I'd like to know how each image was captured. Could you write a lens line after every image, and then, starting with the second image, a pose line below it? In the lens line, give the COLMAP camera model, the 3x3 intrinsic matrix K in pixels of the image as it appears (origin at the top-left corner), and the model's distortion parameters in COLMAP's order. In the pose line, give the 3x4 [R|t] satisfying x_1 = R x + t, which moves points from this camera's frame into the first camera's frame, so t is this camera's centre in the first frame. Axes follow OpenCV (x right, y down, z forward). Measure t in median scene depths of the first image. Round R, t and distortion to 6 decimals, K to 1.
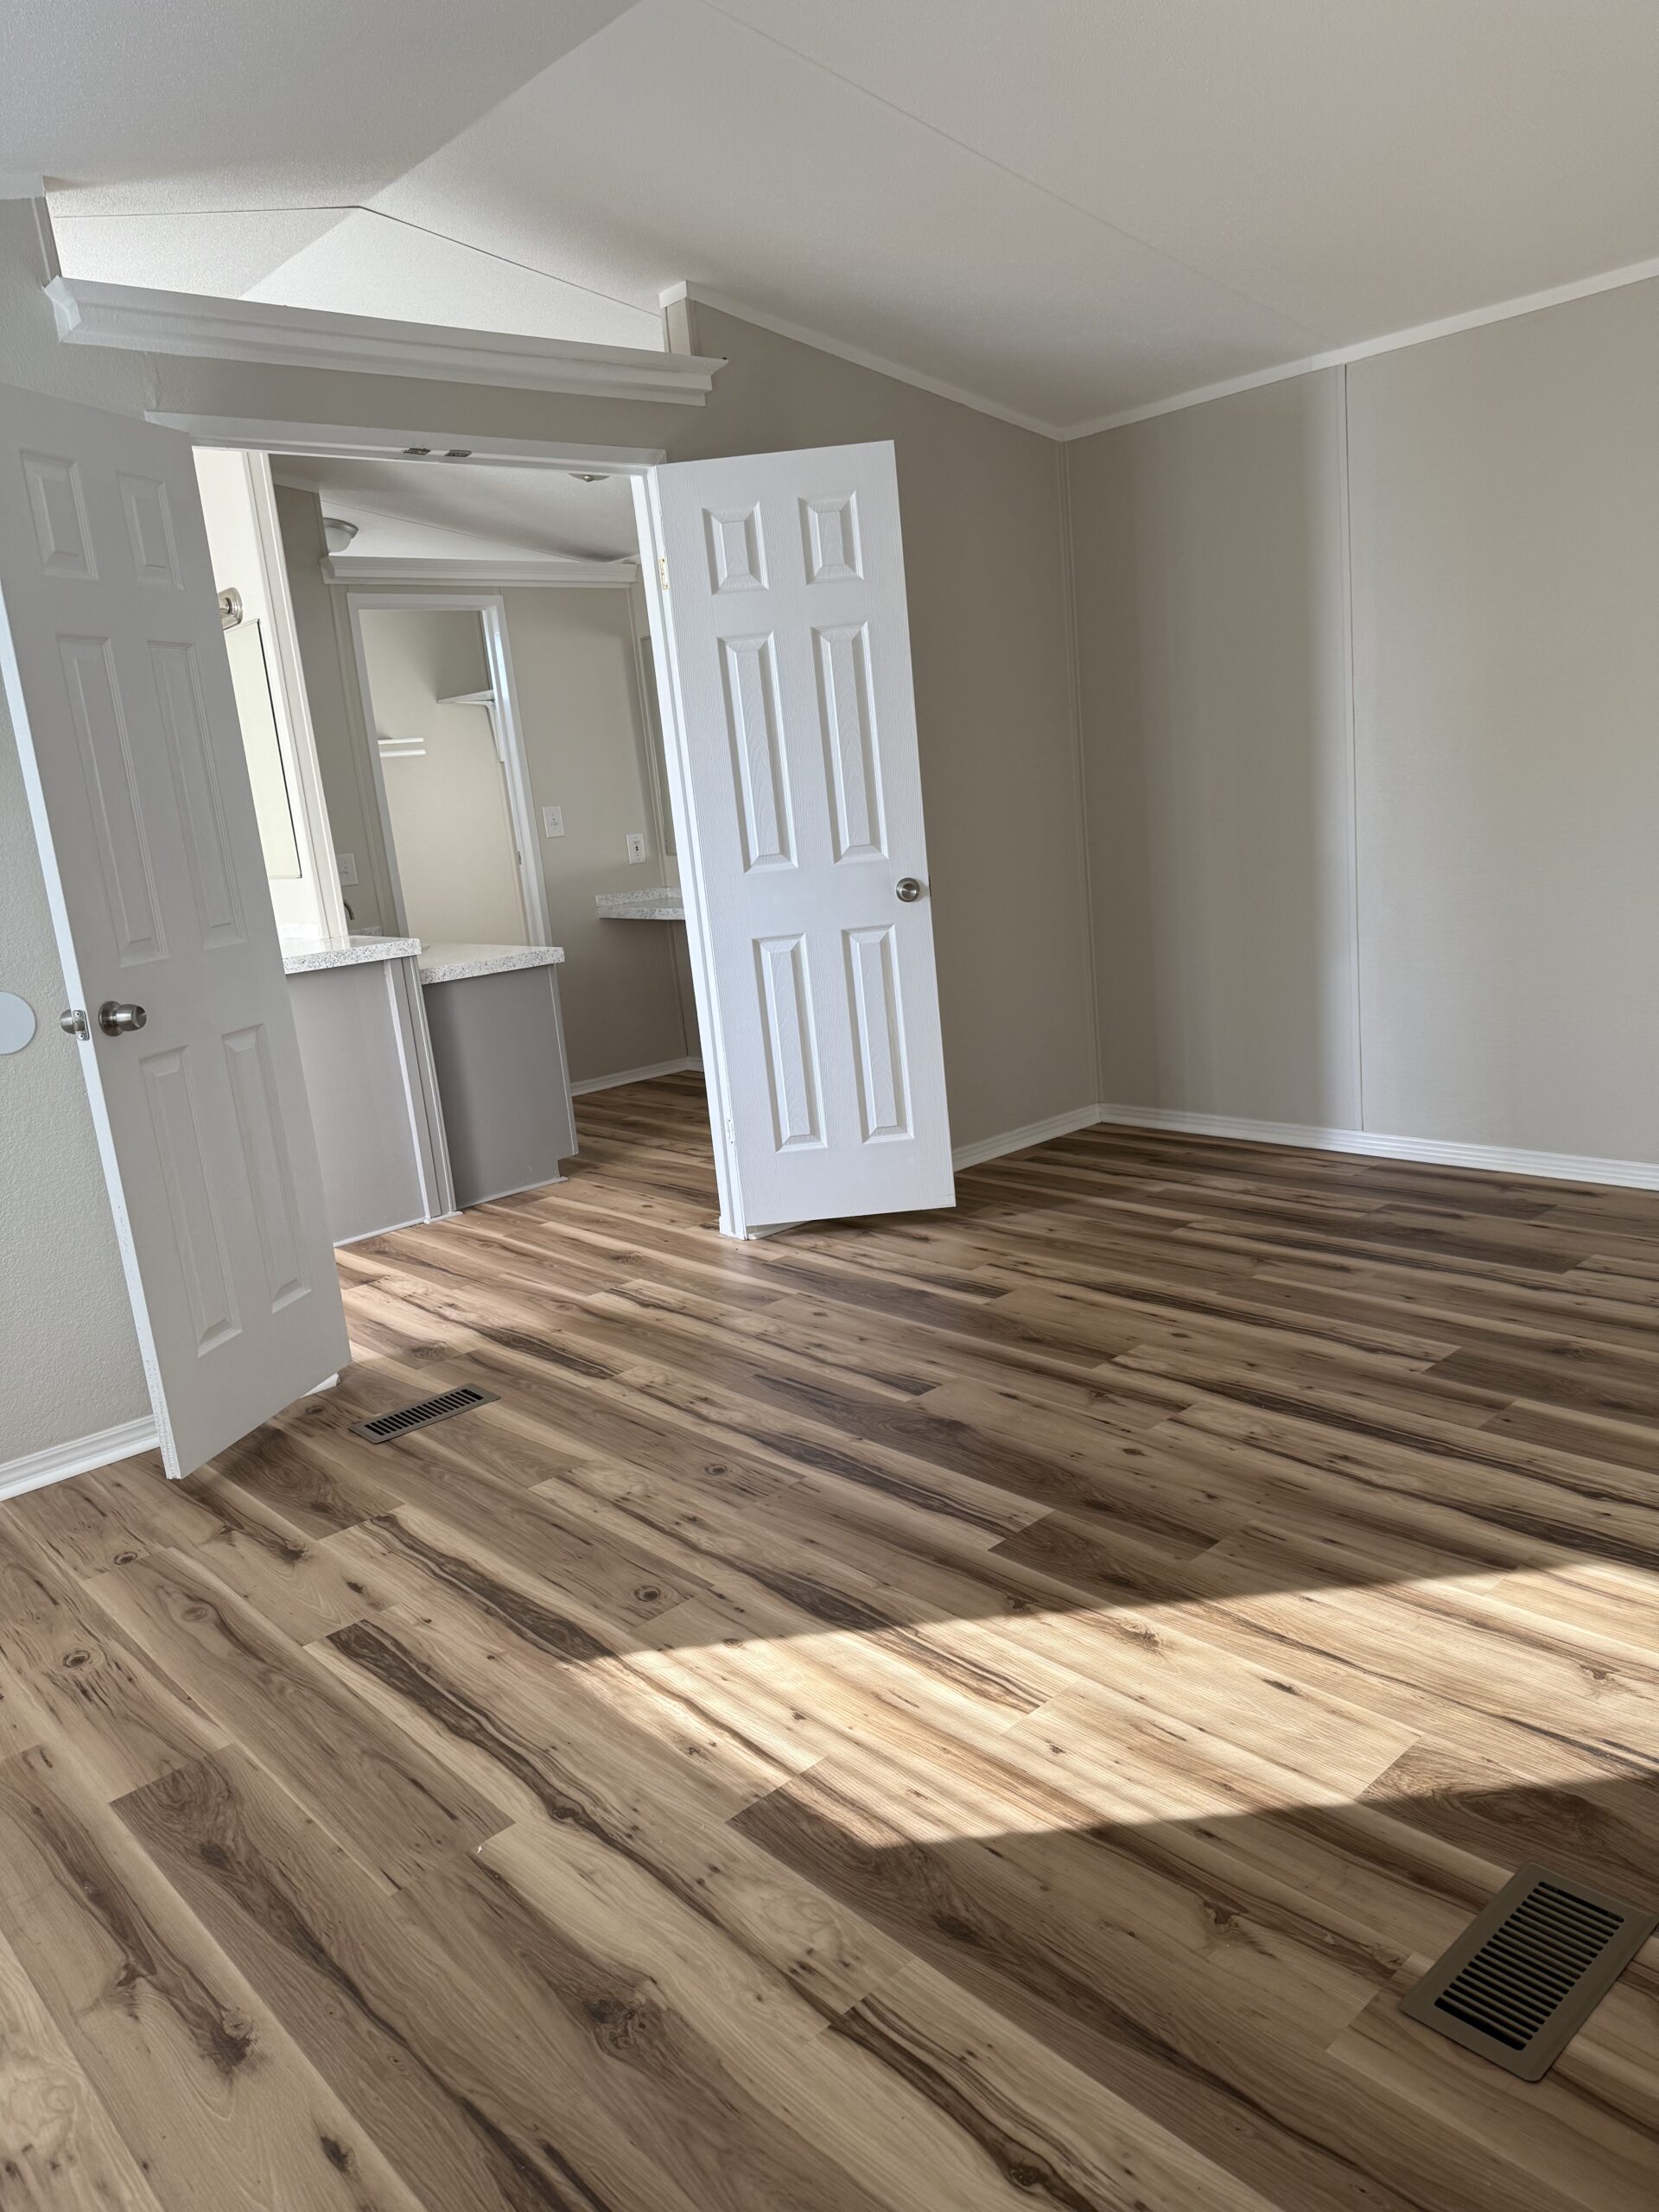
lens RADIAL K [[1557.6, 0, 829.5], [0, 1557.6, 1106.0], [0, 0, 1]] dist [0.200757, -0.370562]
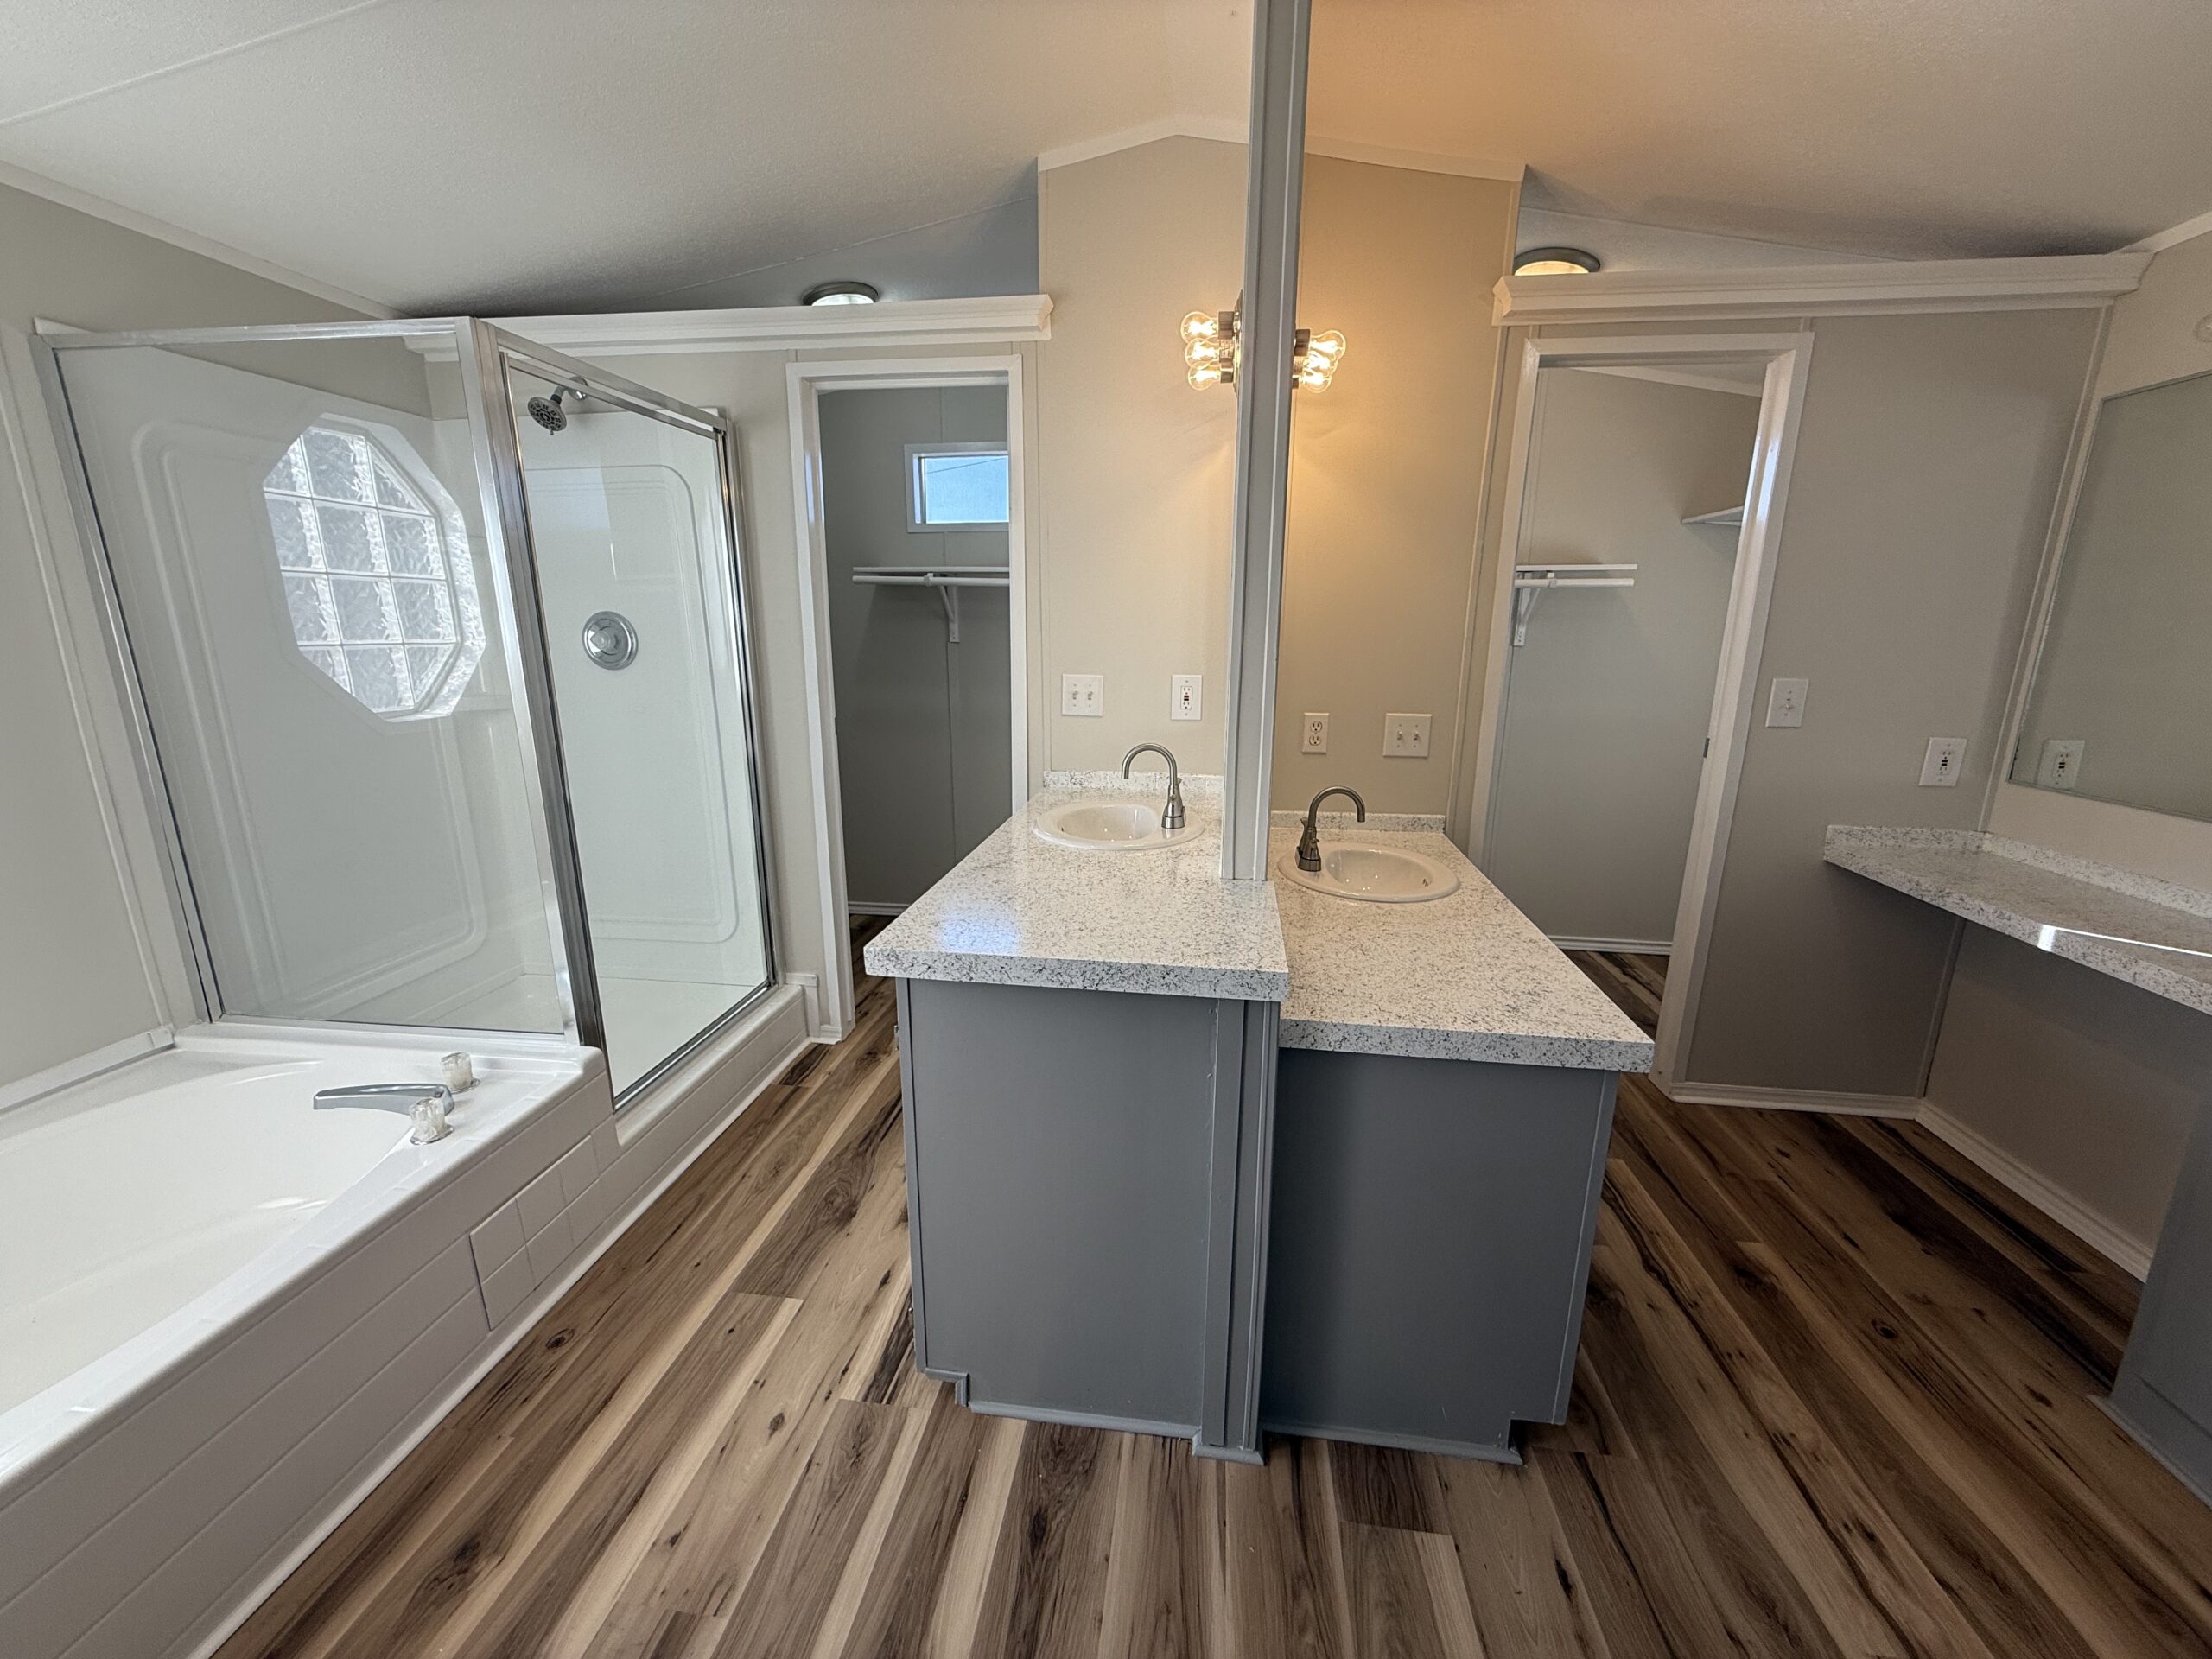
lens RADIAL K [[868.1, 0, 1106.0], [0, 868.1, 829.5], [0, 0, 1]] dist [0.000348, 0.000062]
pose [[0.643724, 0.269339, -0.716294, -0.217795], [-0.219936, 0.961640, 0.163940, -0.318626], [0.732972, 0.052007, 0.678268, 1.407669]]
